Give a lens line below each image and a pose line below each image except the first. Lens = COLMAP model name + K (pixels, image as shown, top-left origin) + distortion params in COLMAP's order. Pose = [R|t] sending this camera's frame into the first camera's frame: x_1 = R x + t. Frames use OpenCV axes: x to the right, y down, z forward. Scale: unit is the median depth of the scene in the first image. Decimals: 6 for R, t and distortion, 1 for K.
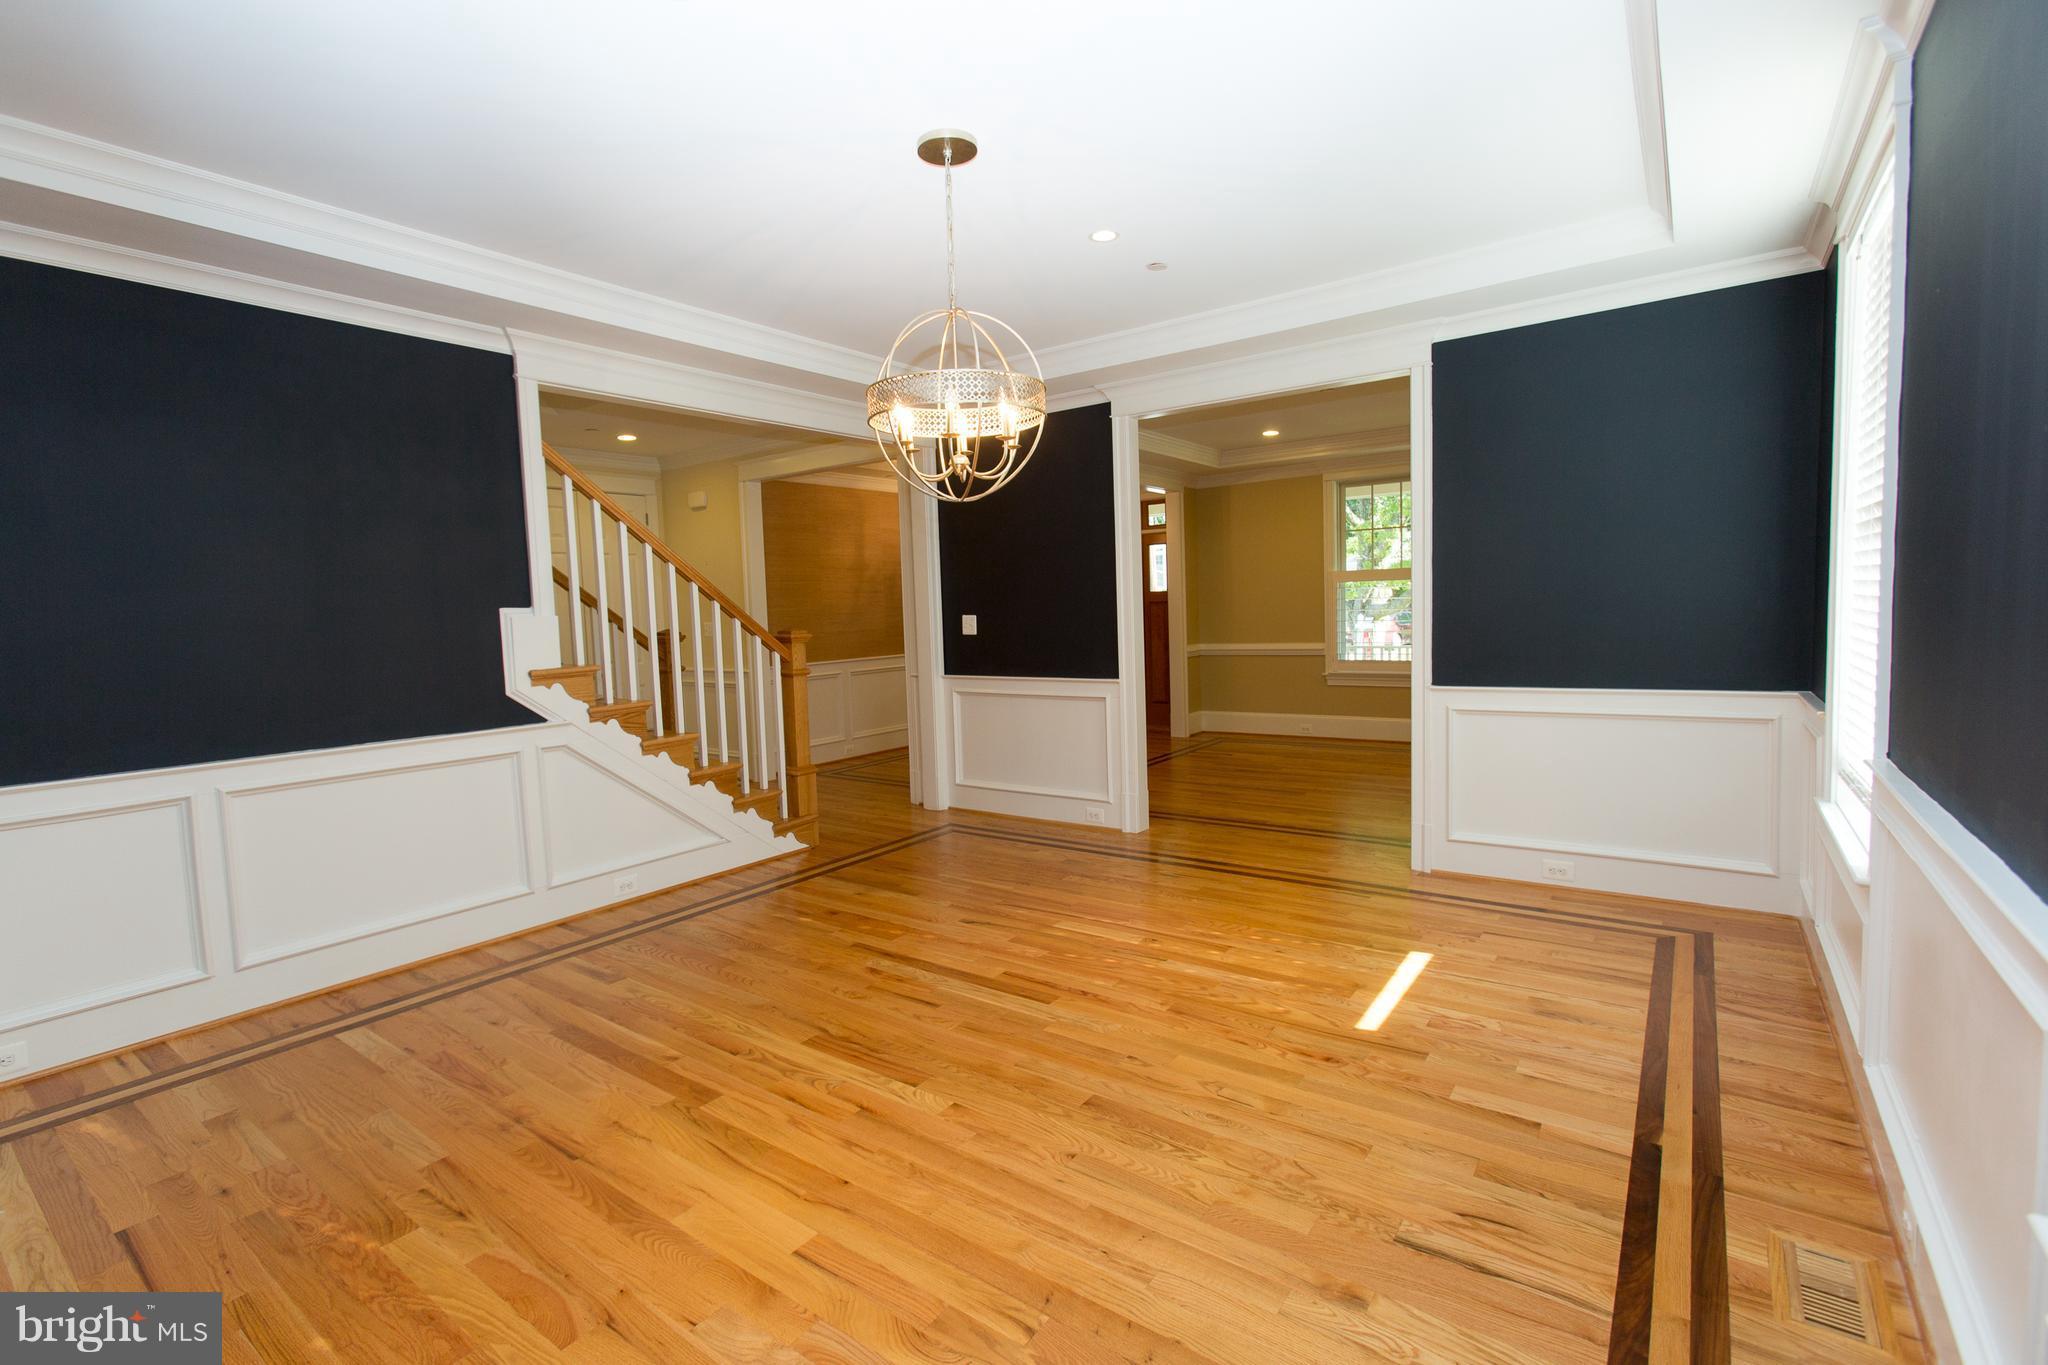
lens RADIAL K [[913.4, 0, 1014.5], [0, 913.4, 687.2], [0, 0, 1]] dist [-0.000276, 0.002223]
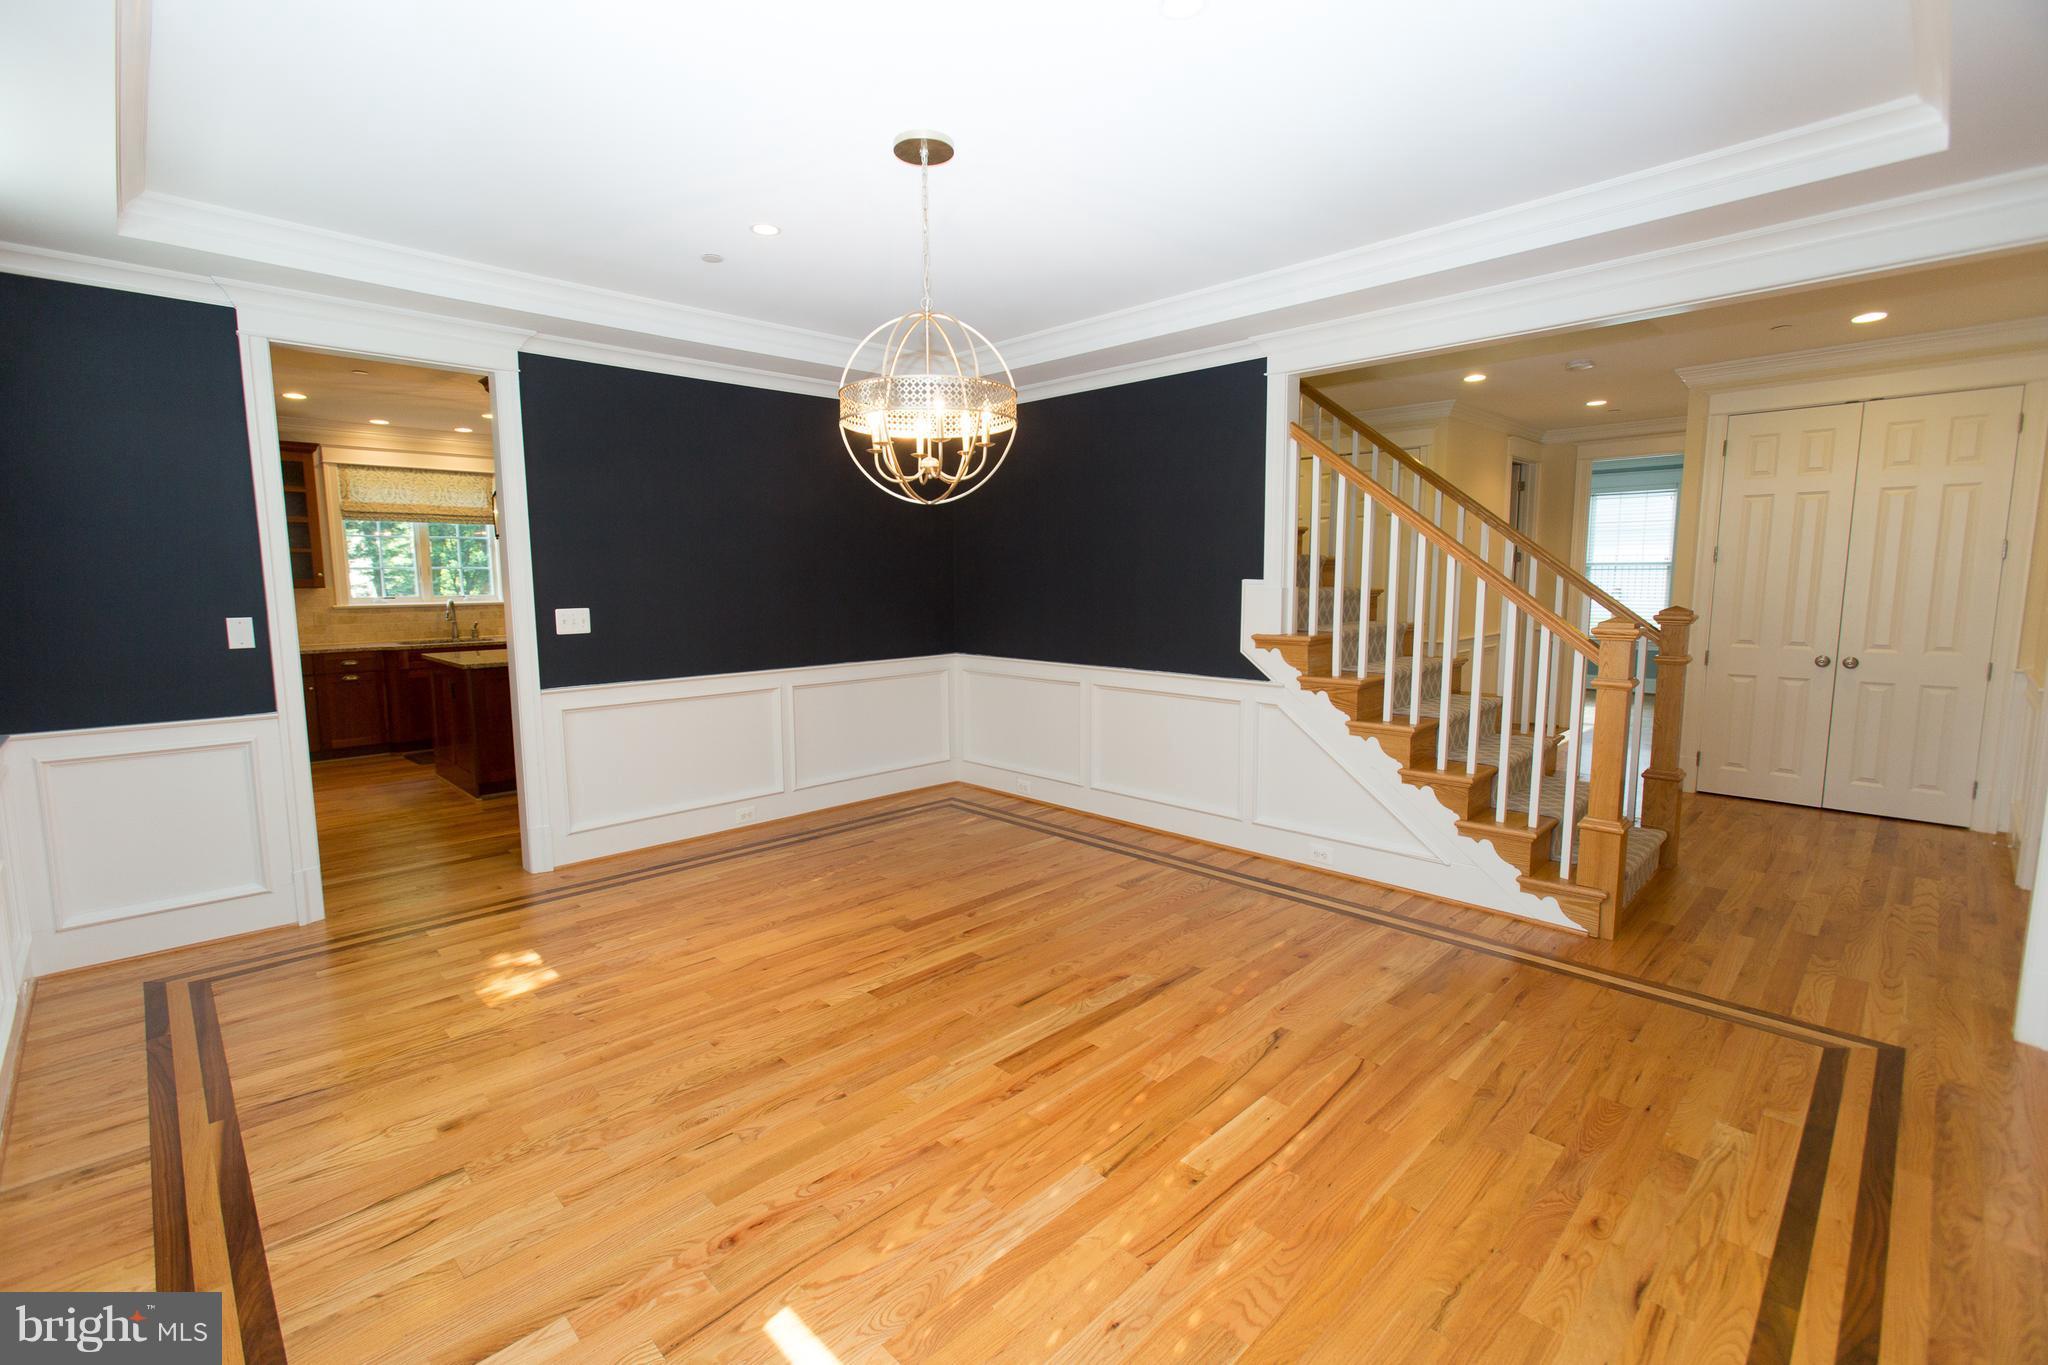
lens RADIAL K [[913.4, 0, 1014.5], [0, 913.4, 674.4], [0, 0, 1]] dist [-0.000276, 0.002223]
pose [[-0.158661, 0.141697, -0.977112, 0.756031], [-0.072471, 0.985307, 0.154653, -0.144120], [0.984670, 0.095350, -0.146061, 1.002595]]
